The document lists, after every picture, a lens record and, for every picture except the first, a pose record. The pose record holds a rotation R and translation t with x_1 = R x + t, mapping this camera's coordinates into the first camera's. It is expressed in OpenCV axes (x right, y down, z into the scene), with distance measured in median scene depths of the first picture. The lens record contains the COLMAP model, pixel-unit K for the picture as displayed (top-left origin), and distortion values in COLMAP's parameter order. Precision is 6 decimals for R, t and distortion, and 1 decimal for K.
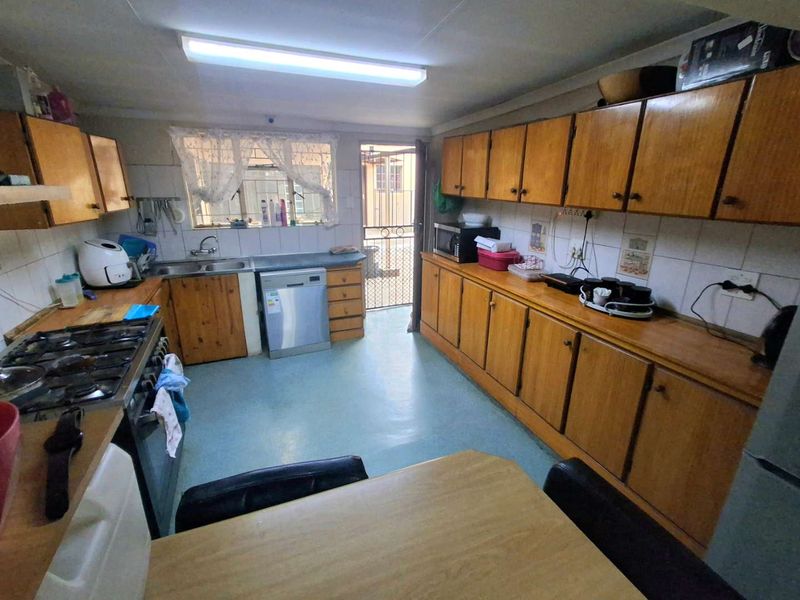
lens RADIAL K [[361.3, 0, 400.6], [0, 361.3, 298.7], [0, 0, 1]] dist [0.000681, 0.001410]
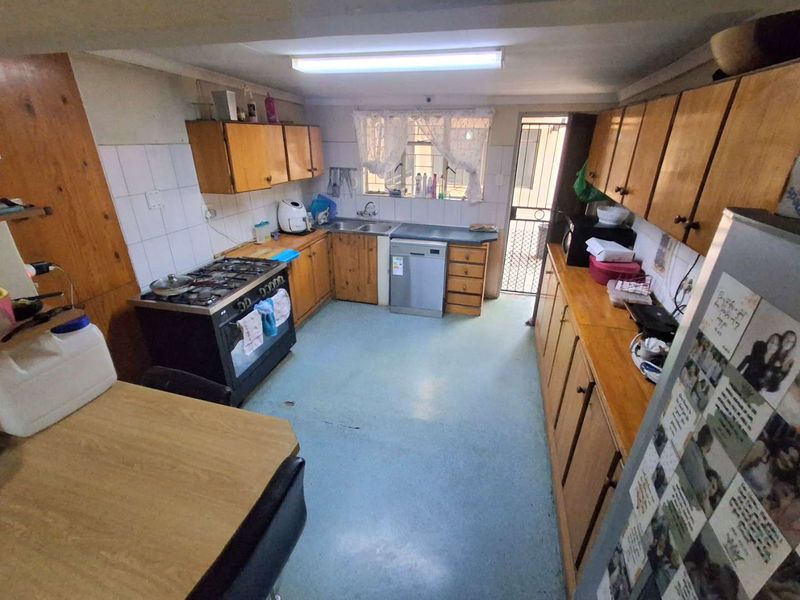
lens RADIAL K [[361.3, 0, 411.0], [0, 361.3, 298.9], [0, 0, 1]] dist [0.000681, 0.001410]
pose [[0.797699, 0.252115, -0.547827, 0.339722], [-0.191175, 0.967283, 0.166780, -0.087109], [0.571951, -0.028309, 0.819799, 0.068144]]
